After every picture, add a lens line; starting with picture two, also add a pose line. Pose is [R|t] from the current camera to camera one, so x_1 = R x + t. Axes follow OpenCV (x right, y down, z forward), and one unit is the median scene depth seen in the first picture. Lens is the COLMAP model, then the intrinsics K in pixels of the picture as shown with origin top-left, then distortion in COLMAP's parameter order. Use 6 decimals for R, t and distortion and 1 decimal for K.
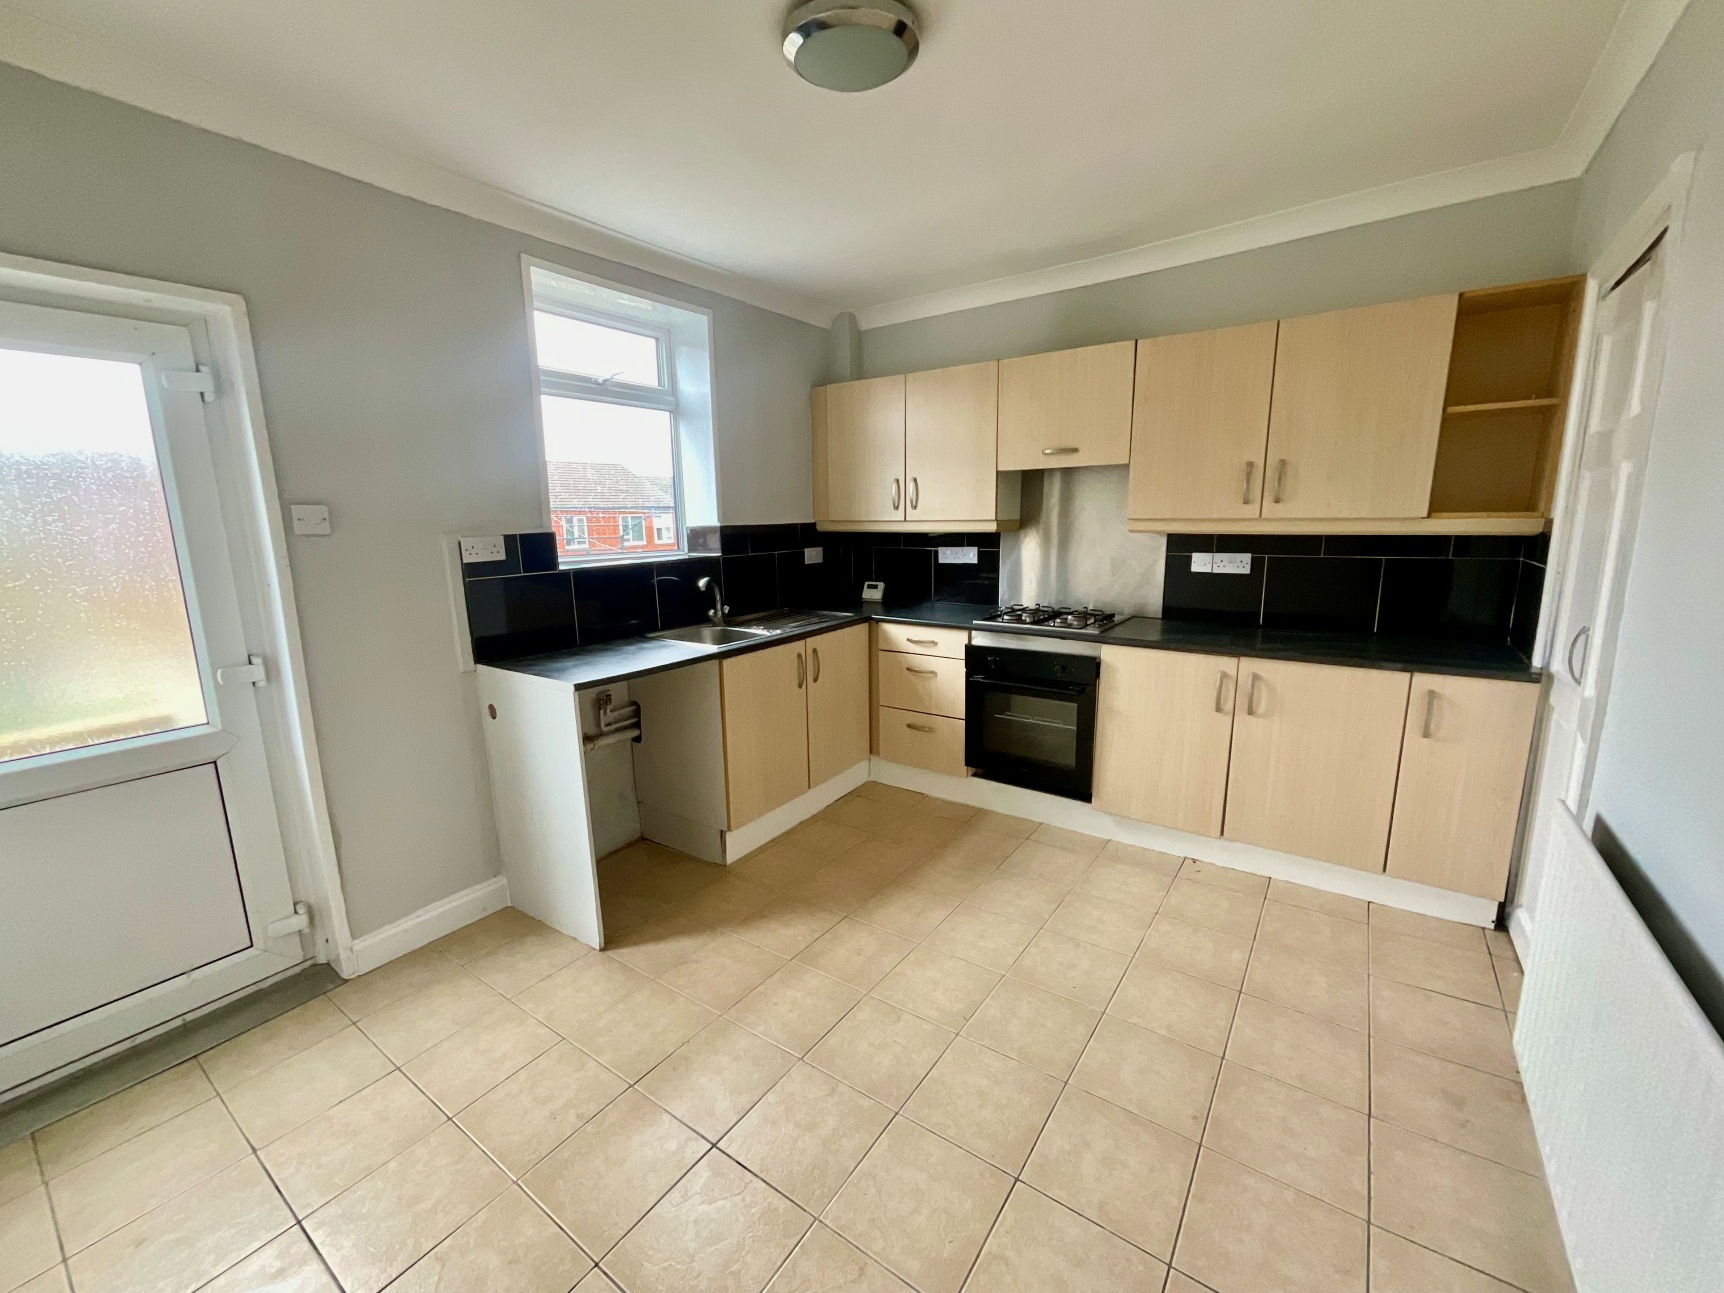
lens RADIAL K [[697.1, 0, 865.2], [0, 697.1, 644.6], [0, 0, 1]] dist [-0.000770, 0.000531]
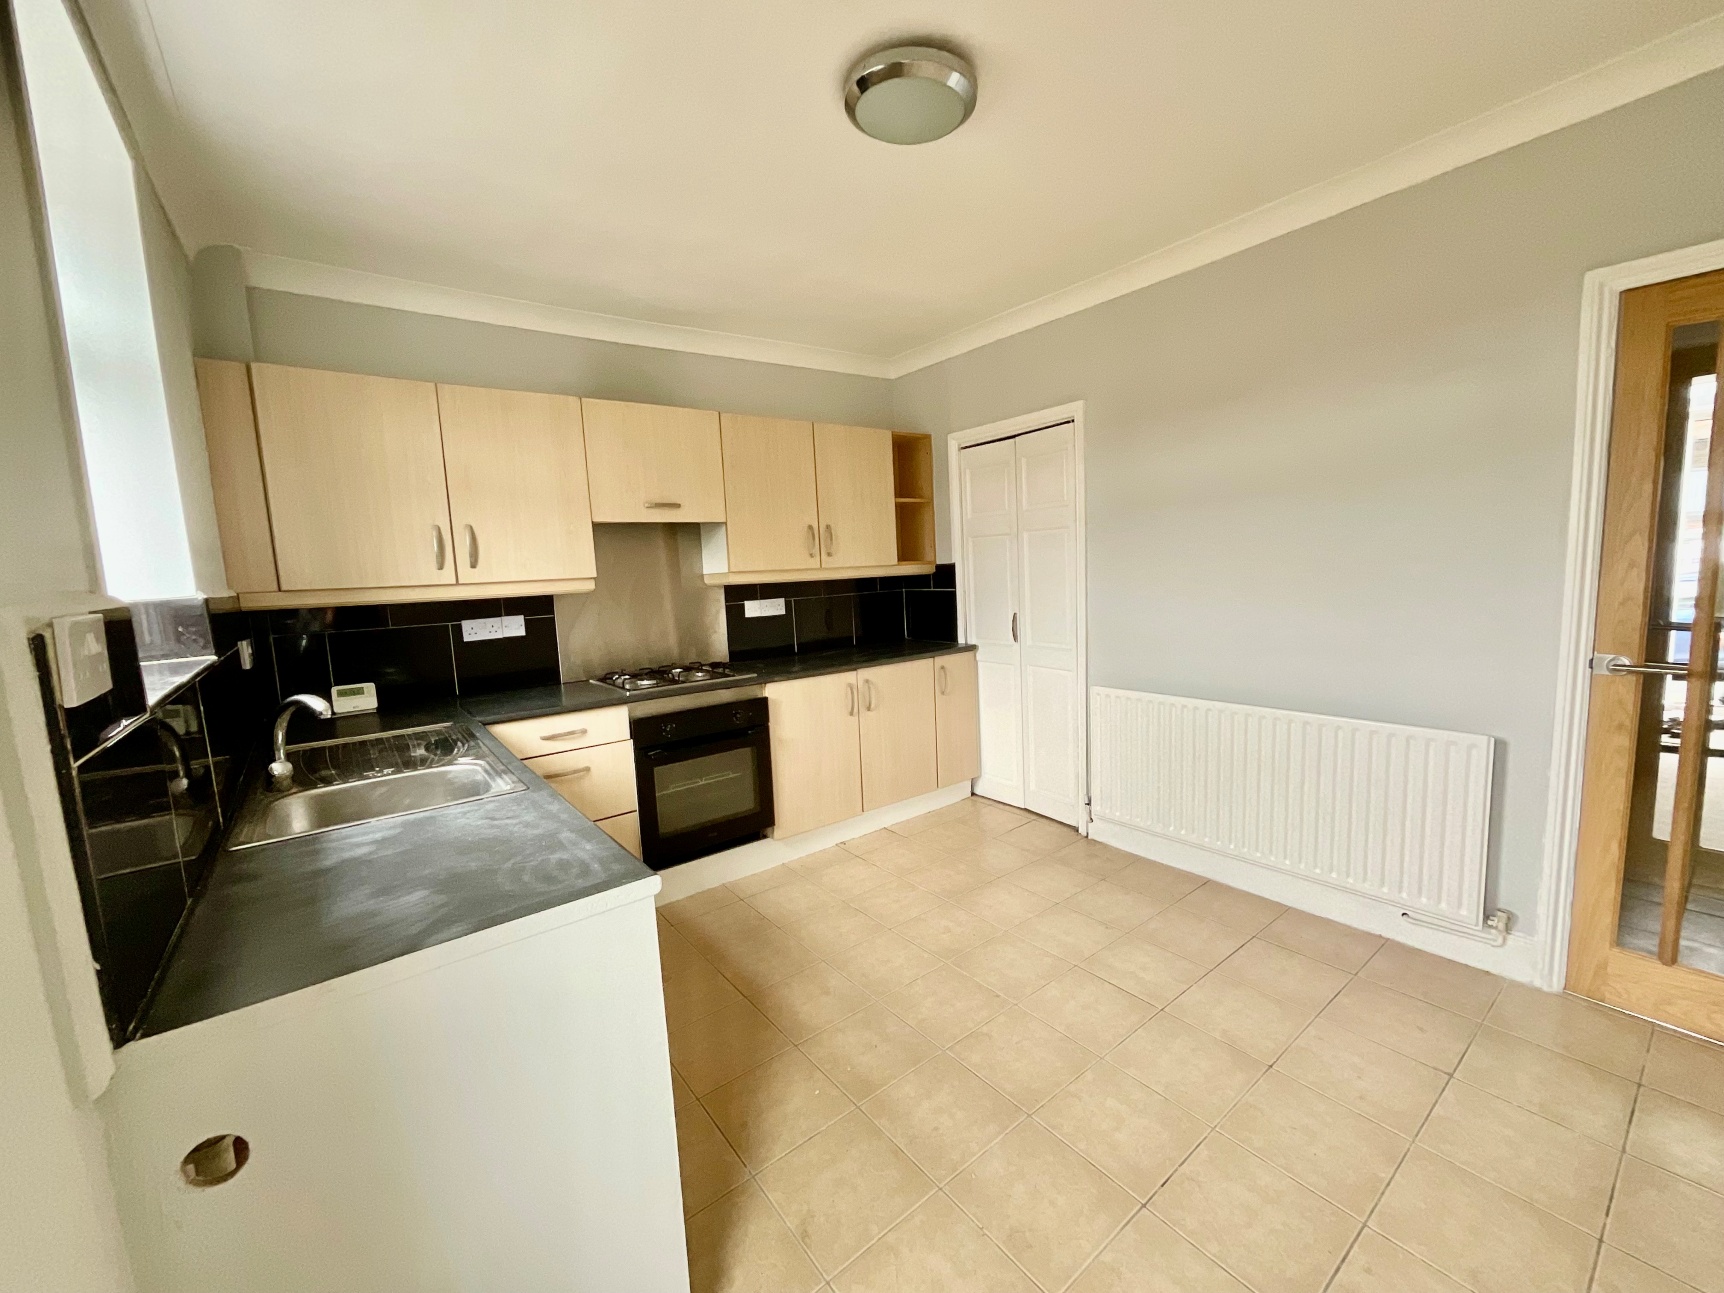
lens RADIAL K [[697.1, 0, 860.1], [0, 697.1, 645.3], [0, 0, 1]] dist [-0.000770, 0.000531]
pose [[0.300837, -0.106238, 0.947740, -0.631912], [0.215427, 0.975659, 0.040985, -0.071864], [-0.929025, 0.191839, 0.316401, 0.508543]]
